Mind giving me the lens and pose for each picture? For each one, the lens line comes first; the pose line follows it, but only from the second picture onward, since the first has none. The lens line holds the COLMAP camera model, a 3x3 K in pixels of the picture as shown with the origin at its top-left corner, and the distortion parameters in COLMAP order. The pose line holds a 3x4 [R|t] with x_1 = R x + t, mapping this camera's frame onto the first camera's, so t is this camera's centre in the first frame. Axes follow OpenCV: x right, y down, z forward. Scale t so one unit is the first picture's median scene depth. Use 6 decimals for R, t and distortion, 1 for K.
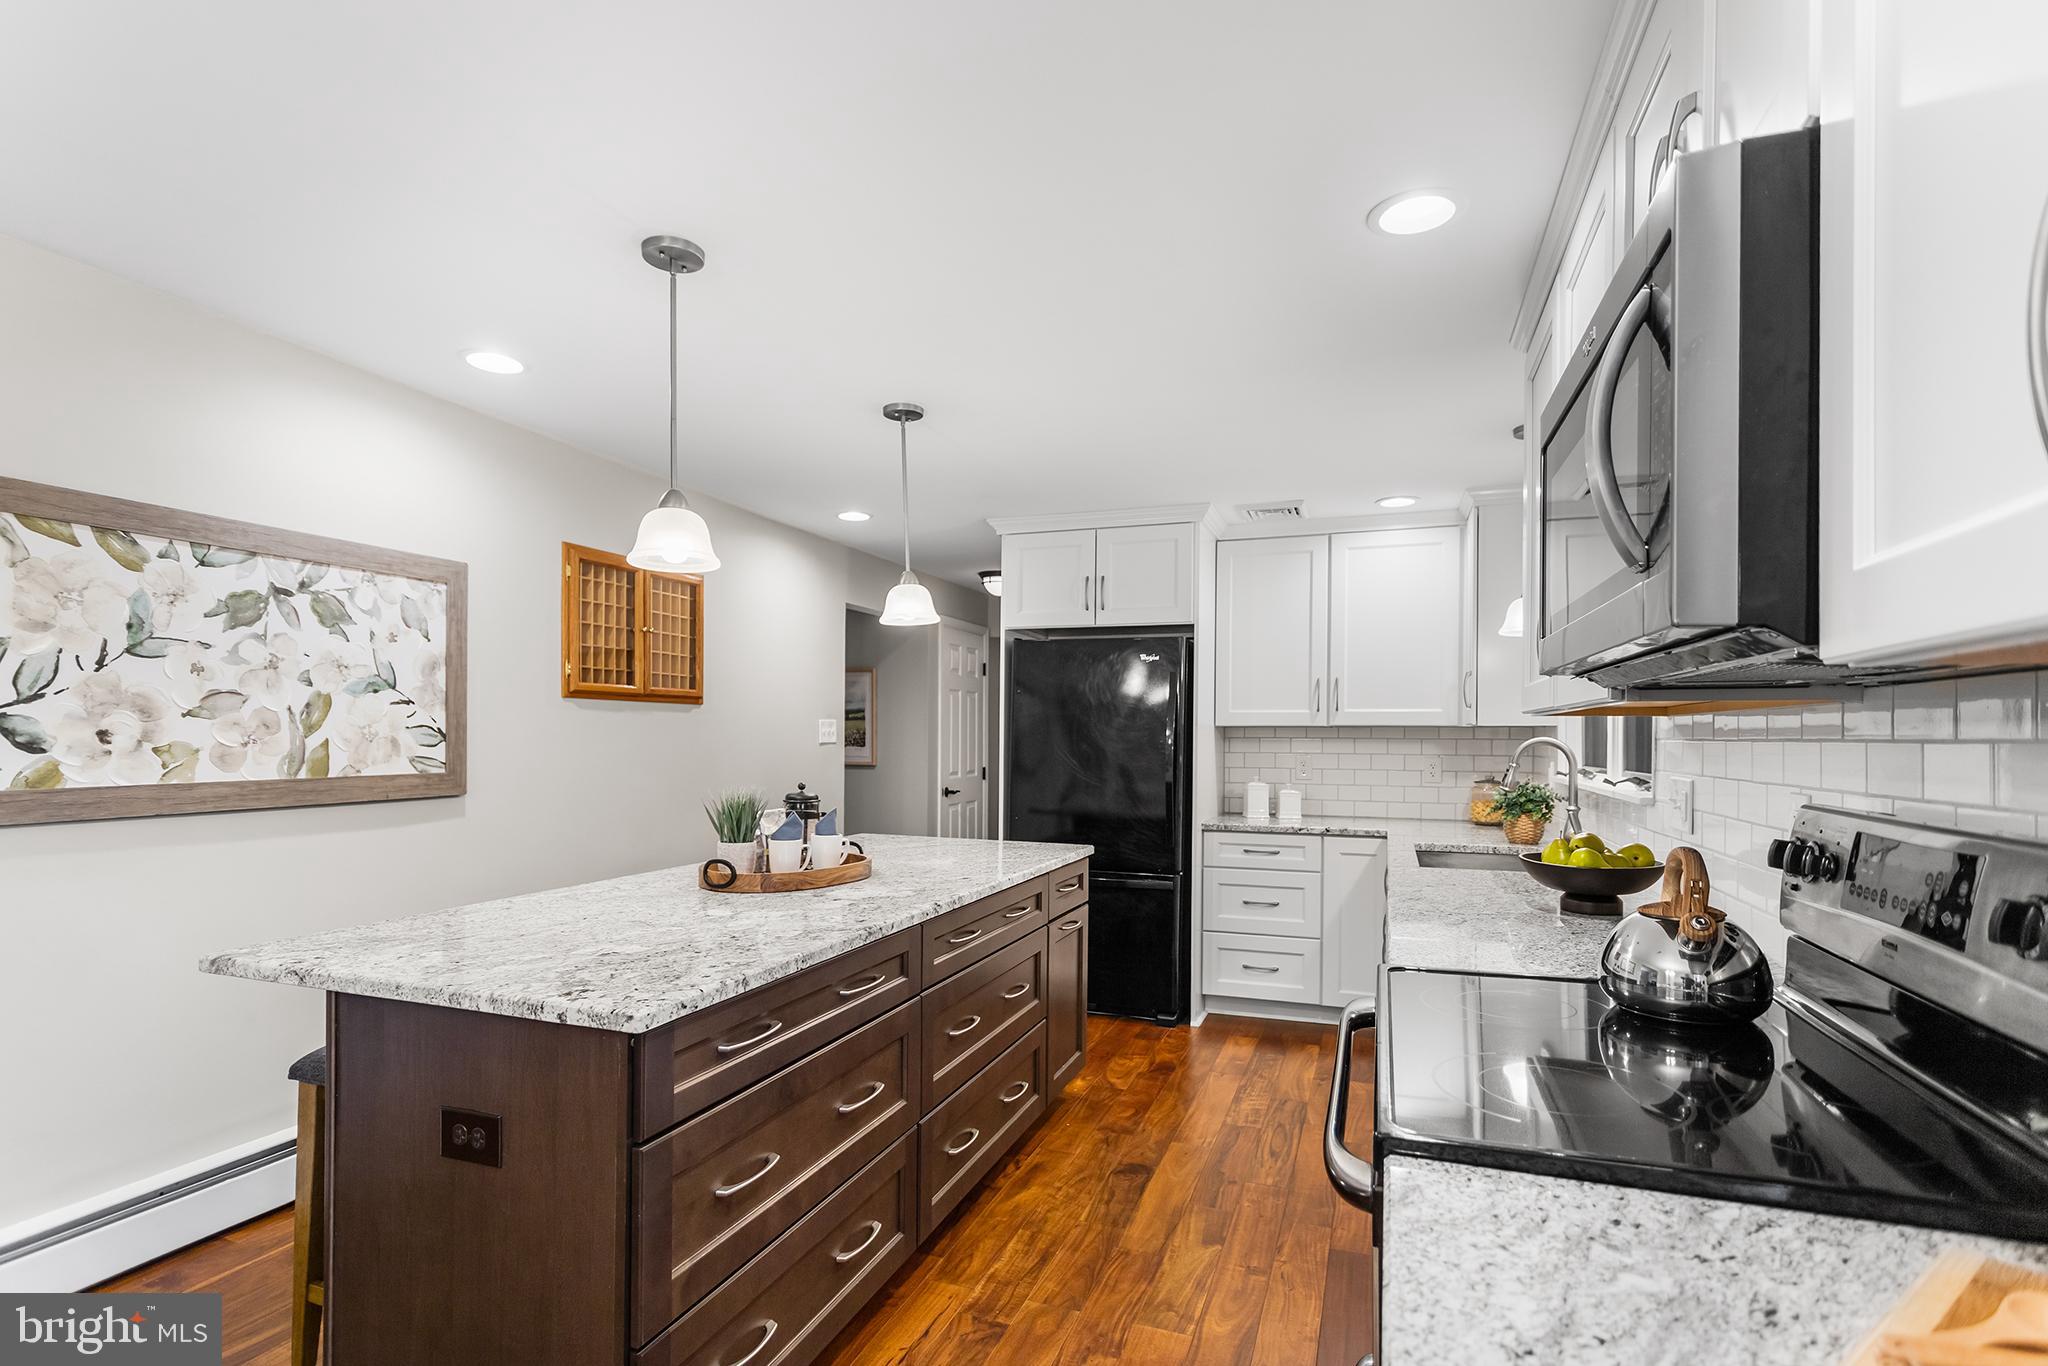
lens RADIAL K [[969.0, 0, 1021.6], [0, 969.0, 739.5], [0, 0, 1]] dist [-0.002680, 0.002210]
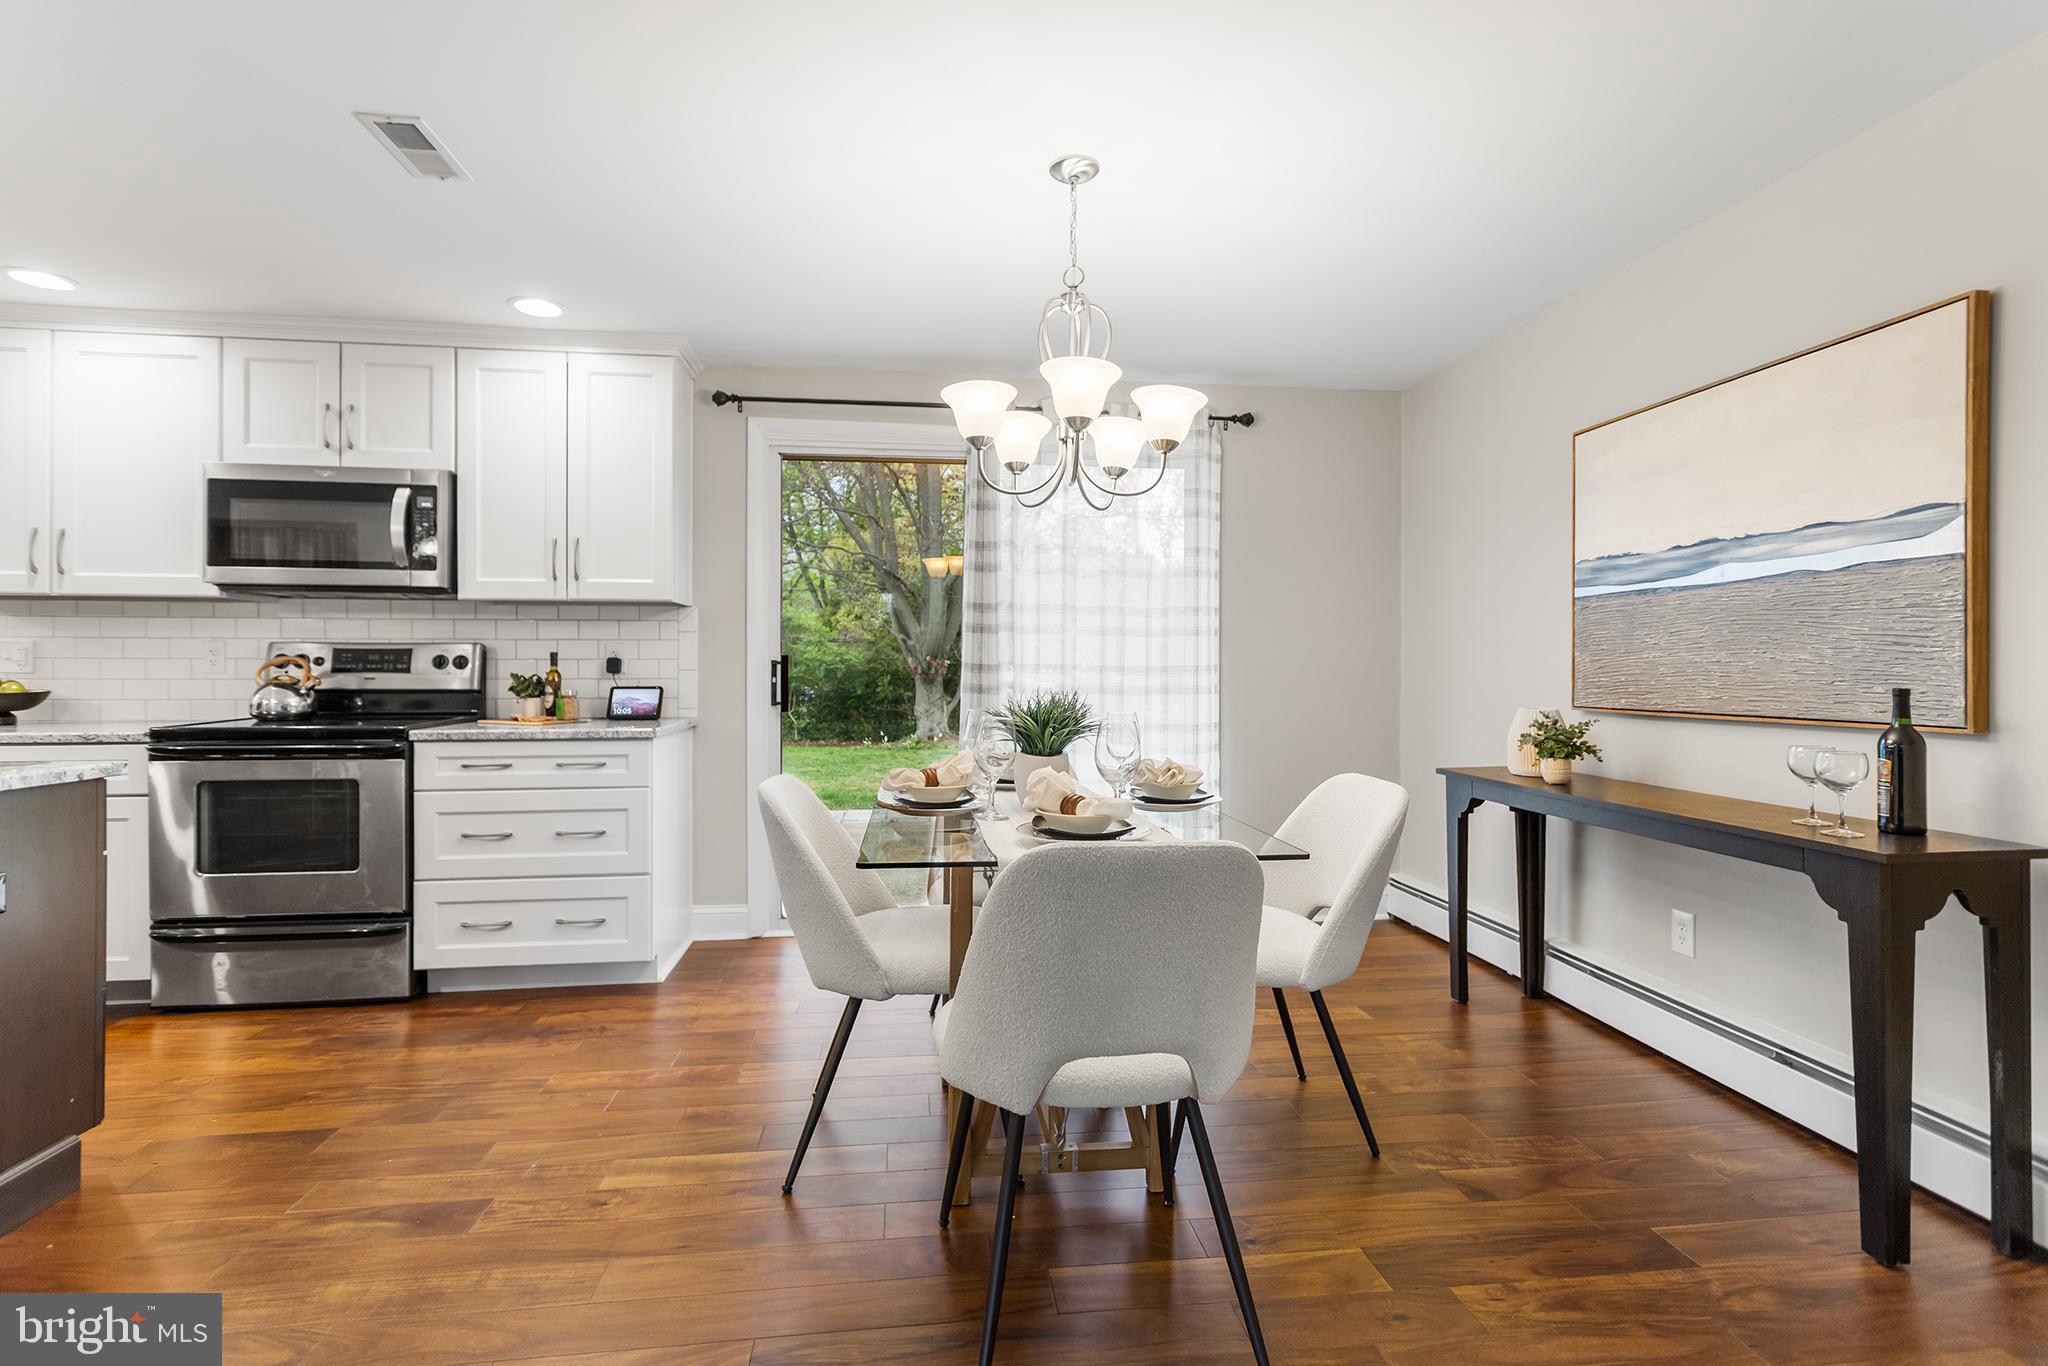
lens RADIAL K [[969.0, 0, 1022.5], [0, 969.0, 665.2], [0, 0, 1]] dist [-0.002680, 0.002210]
pose [[-0.469515, -0.007814, 0.882890, -1.100189], [-0.004559, 0.999969, 0.006426, 0.045441], [-0.882913, -0.001008, -0.469536, 0.185852]]
